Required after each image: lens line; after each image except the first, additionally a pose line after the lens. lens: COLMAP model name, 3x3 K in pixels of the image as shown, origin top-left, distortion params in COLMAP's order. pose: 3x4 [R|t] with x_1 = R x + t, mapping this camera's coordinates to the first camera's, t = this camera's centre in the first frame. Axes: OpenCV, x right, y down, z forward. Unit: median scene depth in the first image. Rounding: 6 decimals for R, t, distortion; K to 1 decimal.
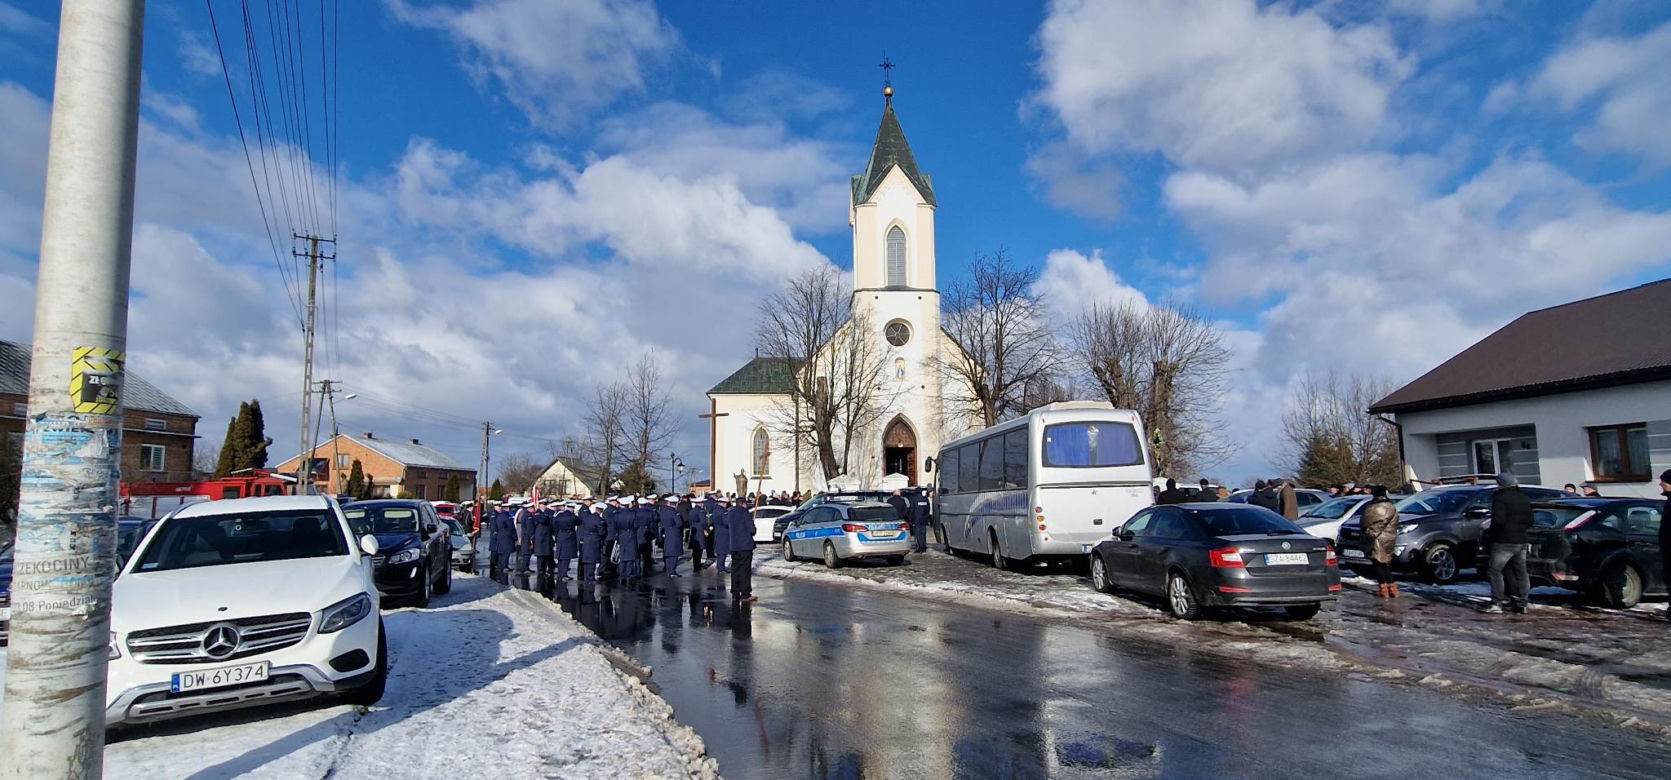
lens RADIAL K [[891.5, 0, 810.8], [0, 891.5, 399.1], [0, 0, 1]] dist [0.013726, -0.001002]
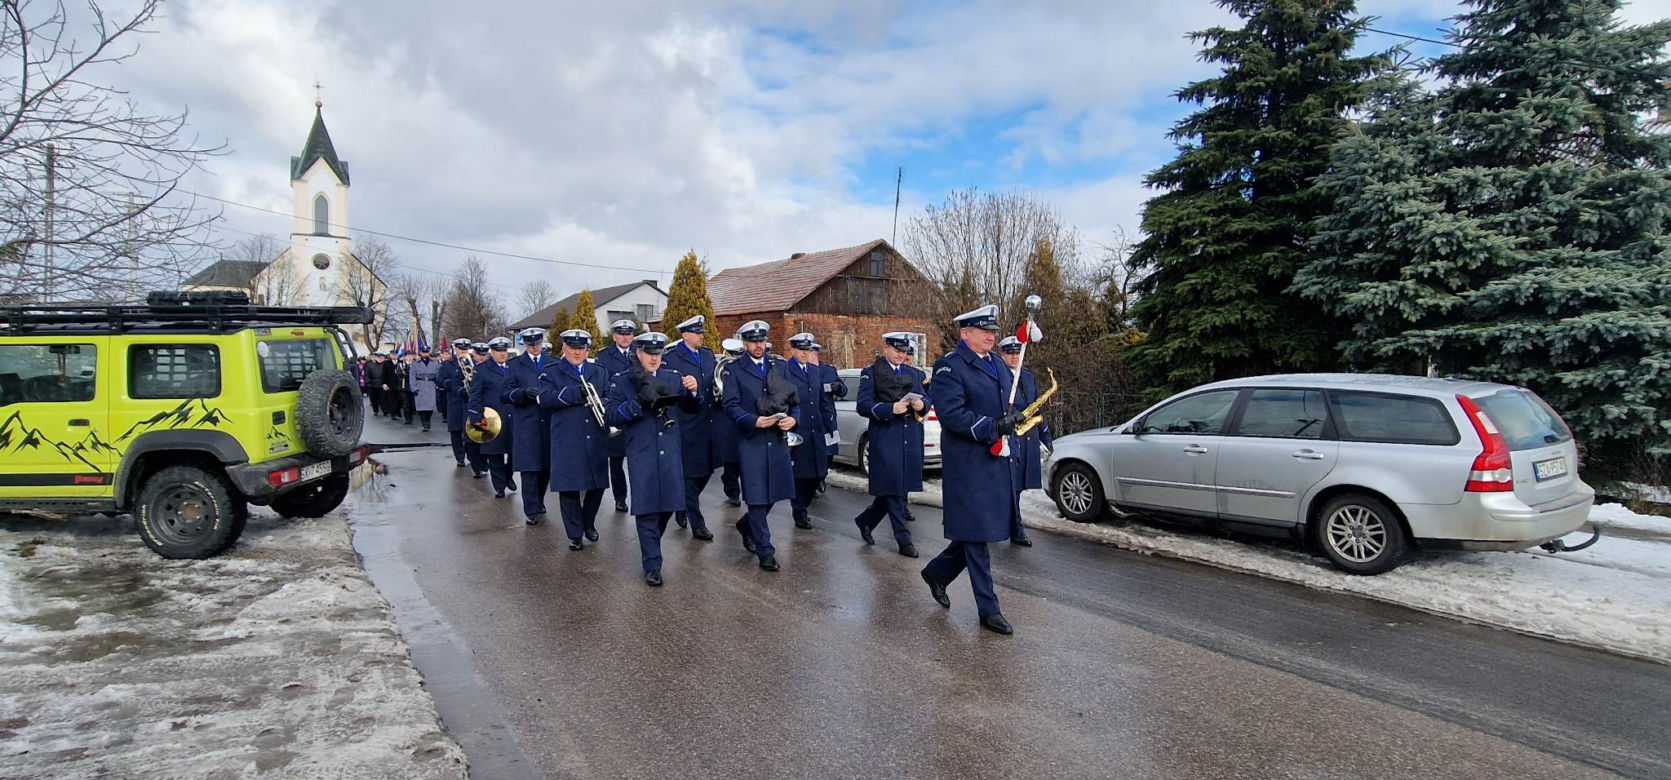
lens RADIAL K [[891.5, 0, 810.8], [0, 891.5, 399.1], [0, 0, 1]] dist [0.013726, -0.001002]
pose [[0.871760, 0.000105, 0.489934, 0.074270], [-0.073146, 0.988820, 0.129940, -0.105223], [-0.484443, -0.149114, 0.862021, -0.941403]]
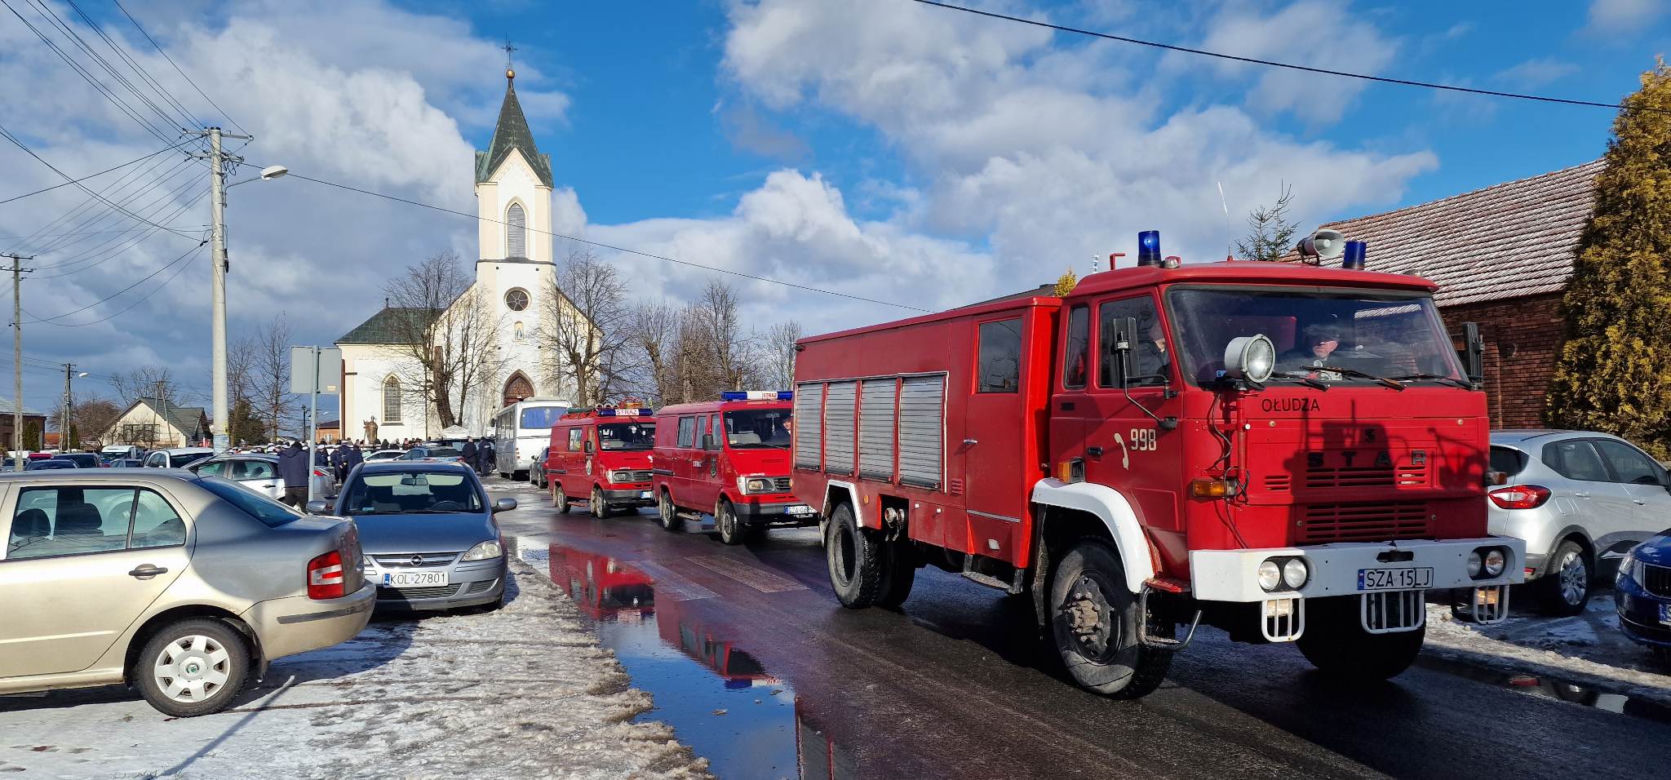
lens RADIAL K [[1112.8, 0, 831.5], [0, 1112.8, 423.7], [0, 0, 1]] dist [0.045760, 0.000082]
pose [[0.953224, -0.005397, 0.302216, 0.047621], [-0.023730, 0.995418, 0.092624, -0.057779], [-0.301331, -0.095463, 0.948729, -0.504556]]
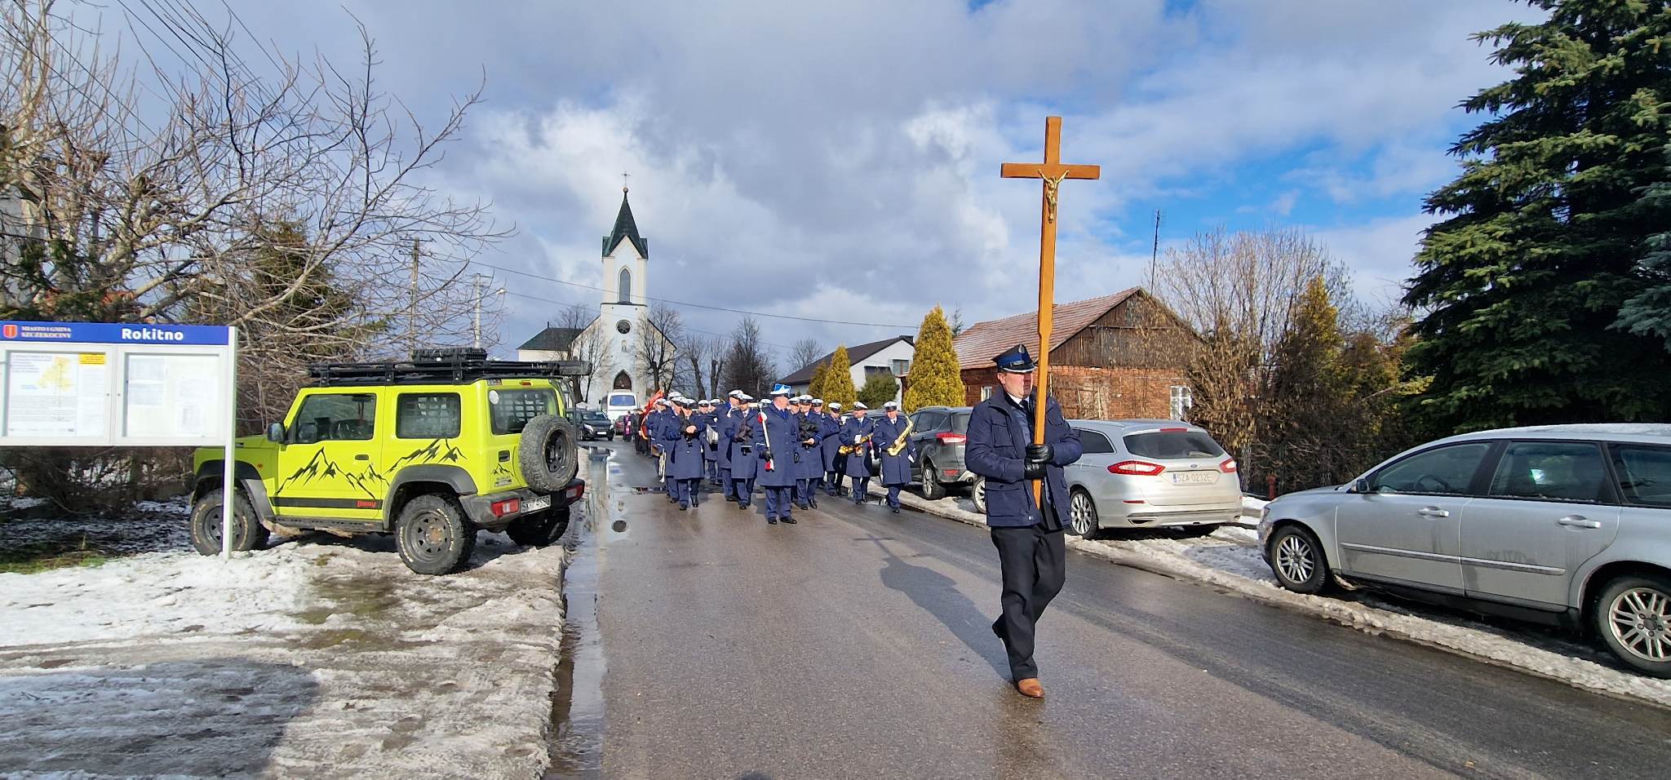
lens RADIAL K [[891.5, 0, 810.8], [0, 891.5, 399.1], [0, 0, 1]] dist [0.013726, -0.001002]
pose [[0.976674, 0.028313, 0.212853, 0.086394], [-0.047712, 0.995104, 0.086559, -0.105016], [-0.209360, -0.094696, 0.973243, -0.946989]]
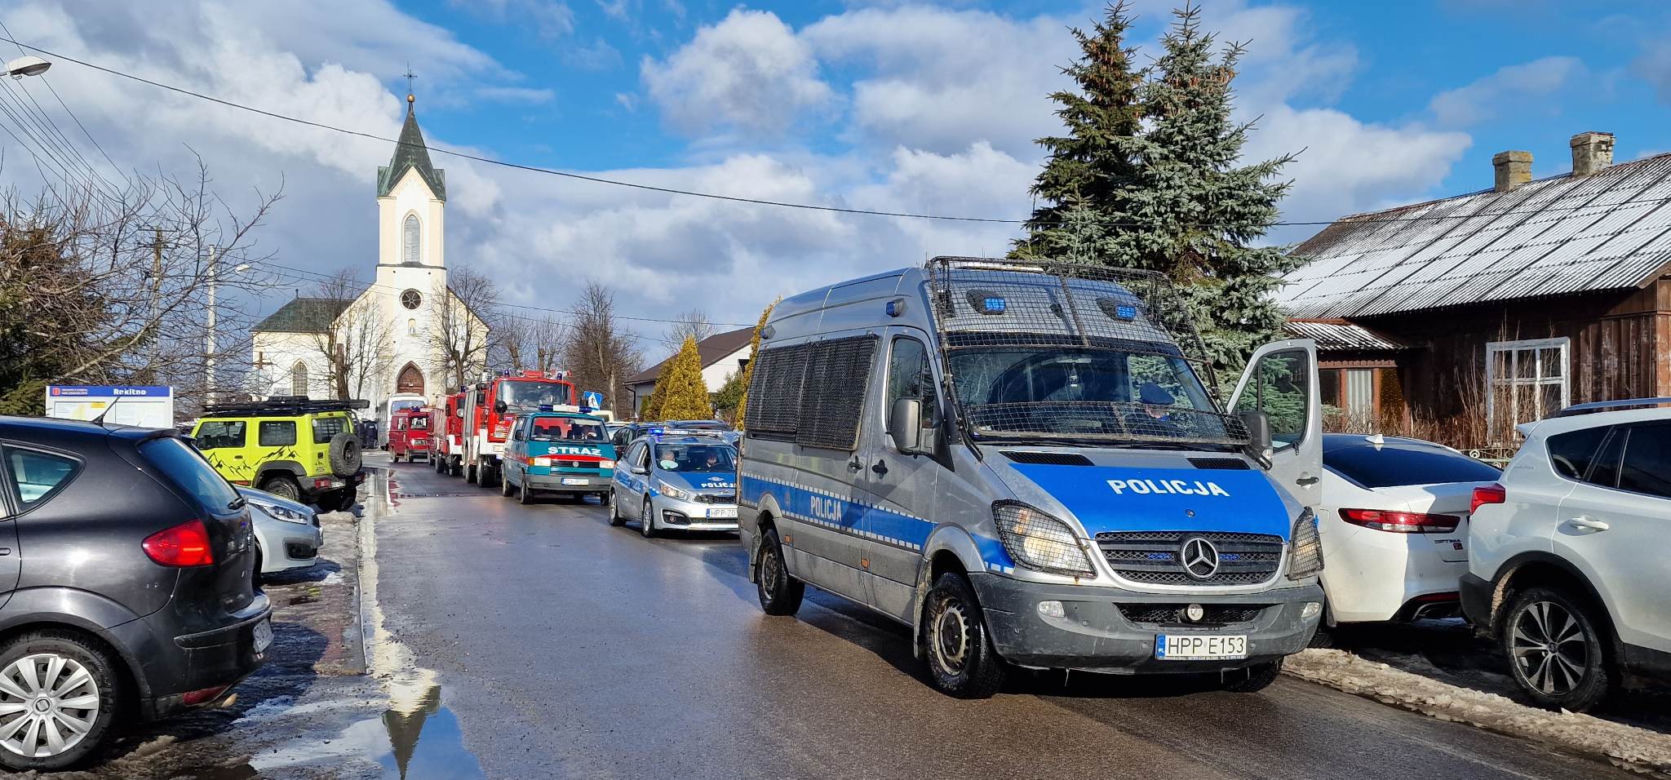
lens RADIAL K [[1427.8, 0, 803.2], [0, 1427.8, 431.0], [0, 0, 1]] dist [0.068985, 0.000106]
pose [[0.963580, 0.015214, 0.266987, 0.091828], [-0.045504, 0.993149, 0.107635, -0.135552], [-0.263520, -0.115864, 0.957670, -1.200851]]
